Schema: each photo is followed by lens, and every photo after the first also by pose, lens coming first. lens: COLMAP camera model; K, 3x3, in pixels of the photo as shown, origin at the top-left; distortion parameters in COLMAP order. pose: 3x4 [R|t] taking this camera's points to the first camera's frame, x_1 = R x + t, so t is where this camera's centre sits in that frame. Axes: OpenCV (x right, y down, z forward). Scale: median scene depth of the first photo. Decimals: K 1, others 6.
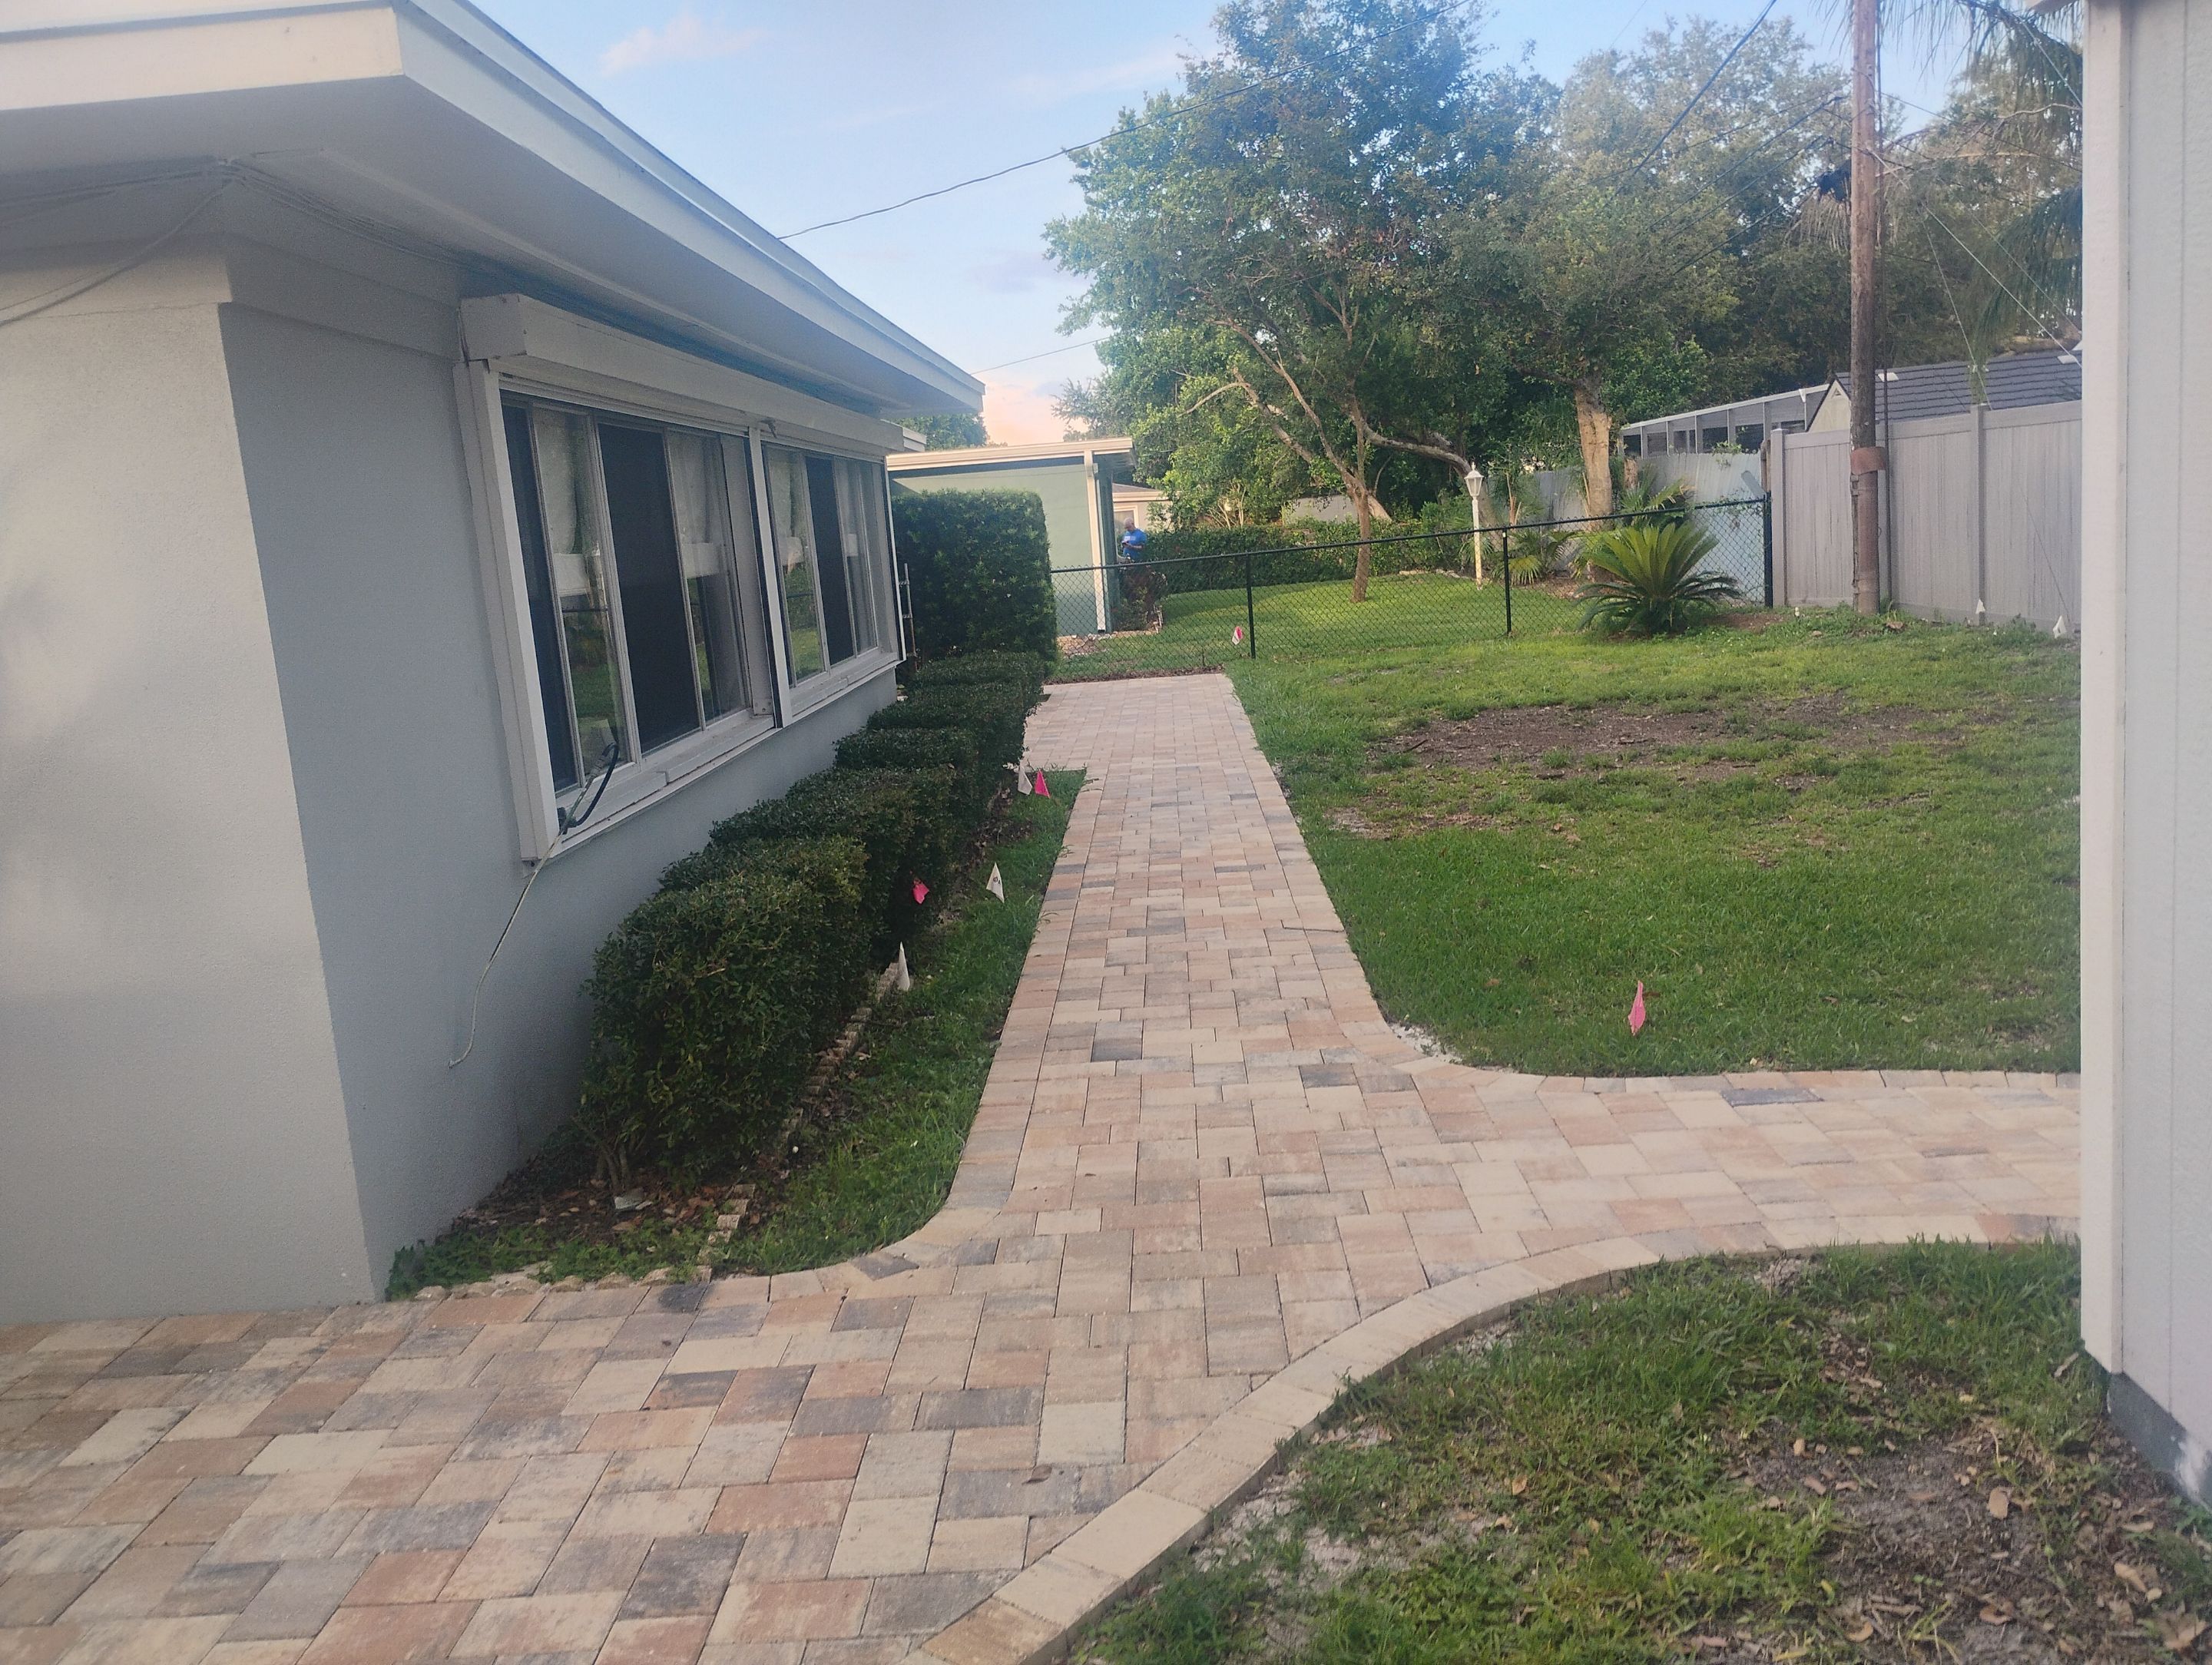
lens RADIAL K [[1847.9, 0, 1106.0], [0, 1847.9, 832.5], [0, 0, 1]] dist [0.057191, -0.043274]
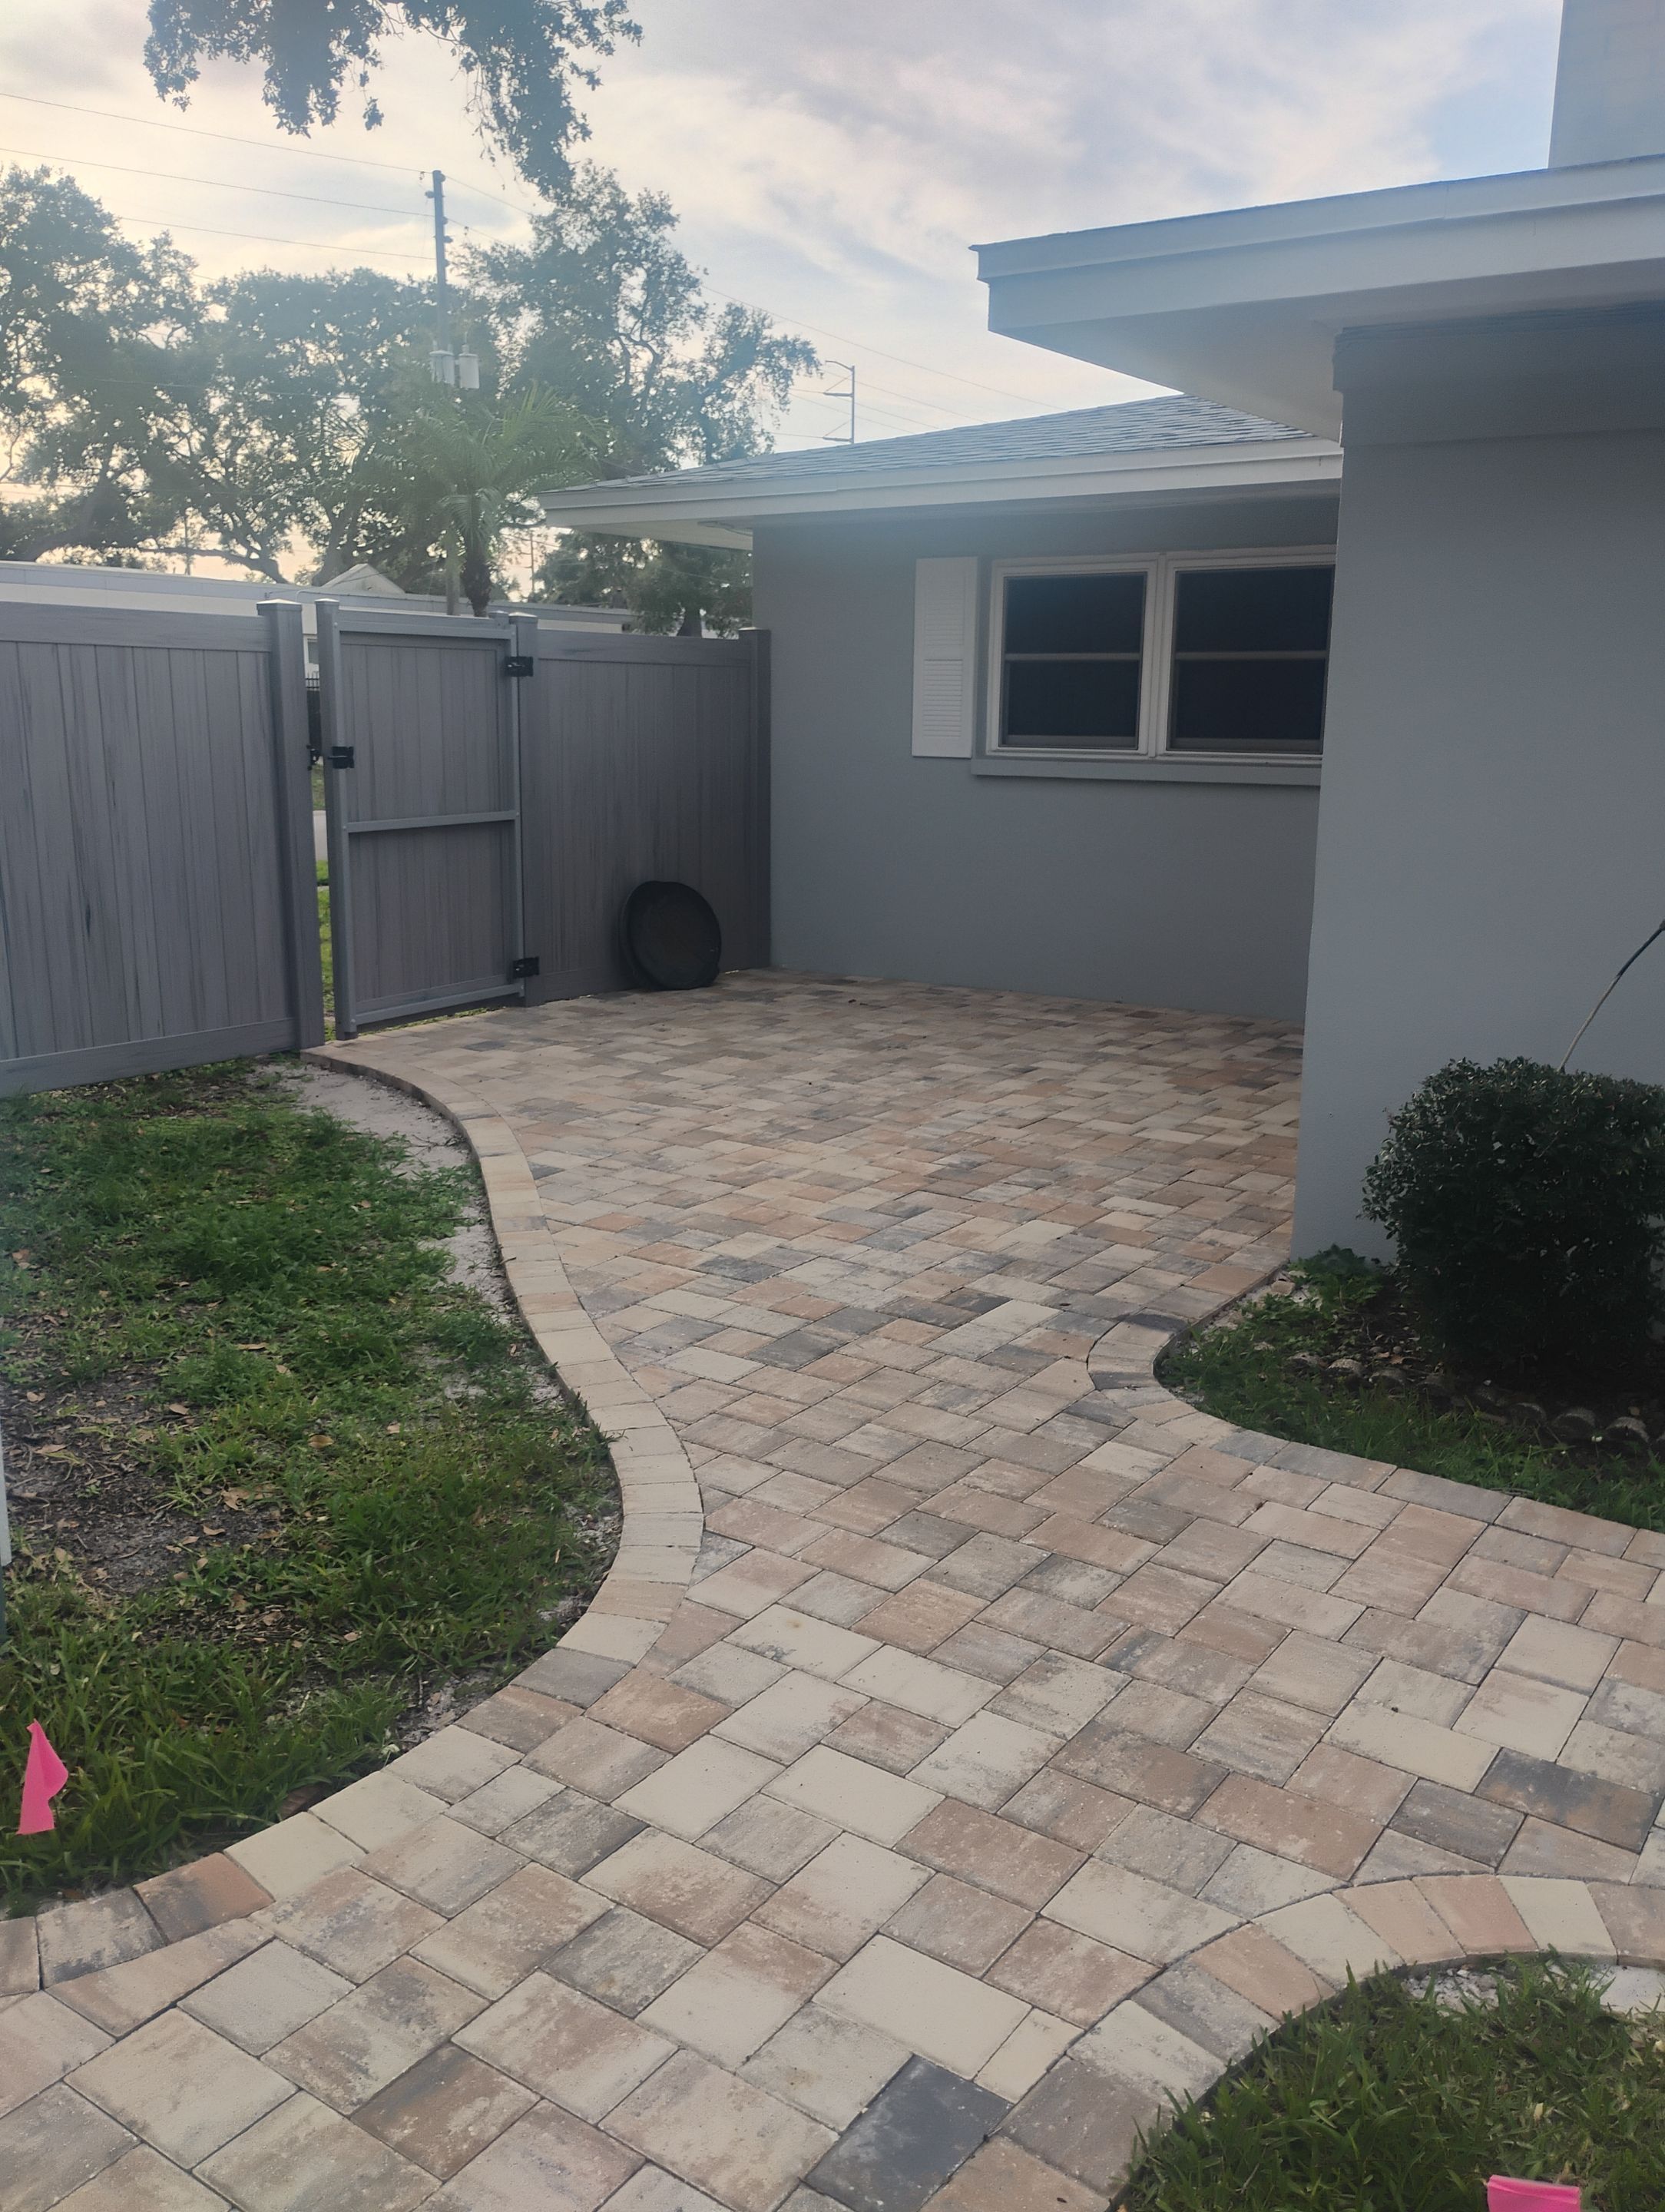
lens RADIAL K [[1847.9, 0, 832.5], [0, 1847.9, 1106.0], [0, 0, 1]] dist [0.057191, -0.043274]
pose [[-0.539108, 0.252671, -0.803442, 0.826765], [-0.106867, 0.925708, 0.362829, -0.290738], [0.835429, 0.281466, -0.472054, 1.426919]]
